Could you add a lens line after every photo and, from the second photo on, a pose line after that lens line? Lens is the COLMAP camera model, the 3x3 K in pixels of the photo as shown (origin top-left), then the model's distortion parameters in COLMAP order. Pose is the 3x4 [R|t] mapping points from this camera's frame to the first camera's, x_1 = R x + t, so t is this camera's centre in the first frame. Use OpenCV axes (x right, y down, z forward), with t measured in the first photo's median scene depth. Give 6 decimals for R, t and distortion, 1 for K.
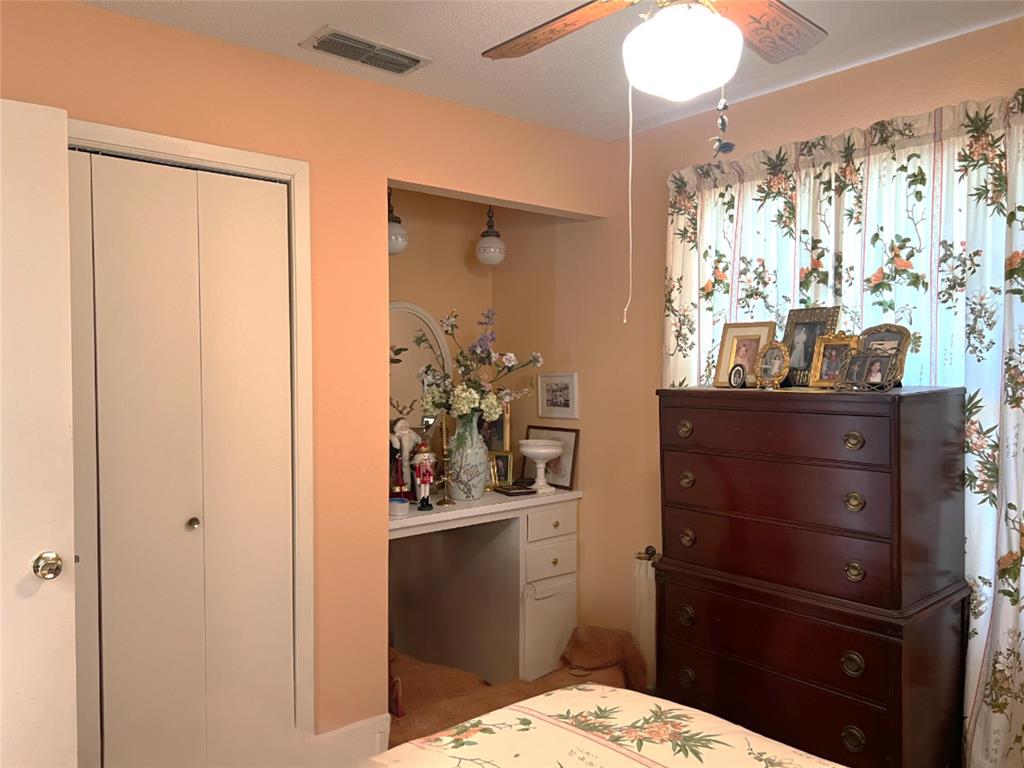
lens RADIAL K [[771.8, 0, 512.0], [0, 771.8, 384.0], [0, 0, 1]] dist [0.053365, -0.051689]
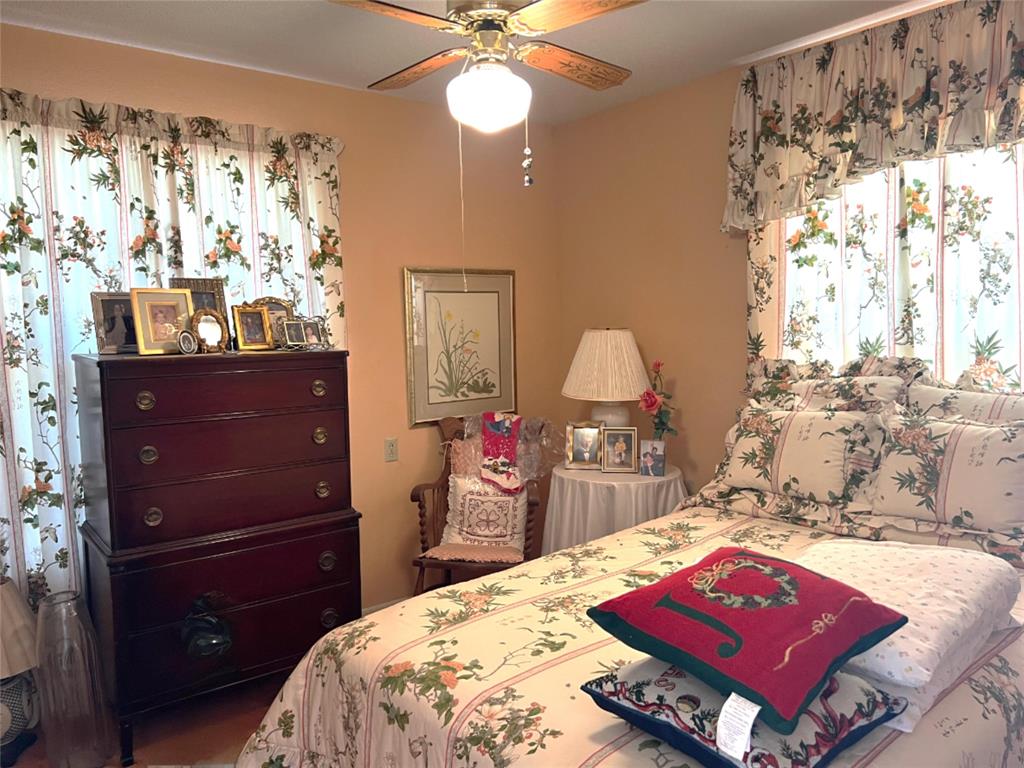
lens RADIAL K [[771.8, 0, 512.0], [0, 771.8, 384.0], [0, 0, 1]] dist [0.053365, -0.051689]
pose [[0.037997, -0.073429, 0.996576, -0.671976], [0.045182, 0.996403, 0.071694, -0.009543], [-0.998256, 0.042303, 0.041178, 0.521344]]
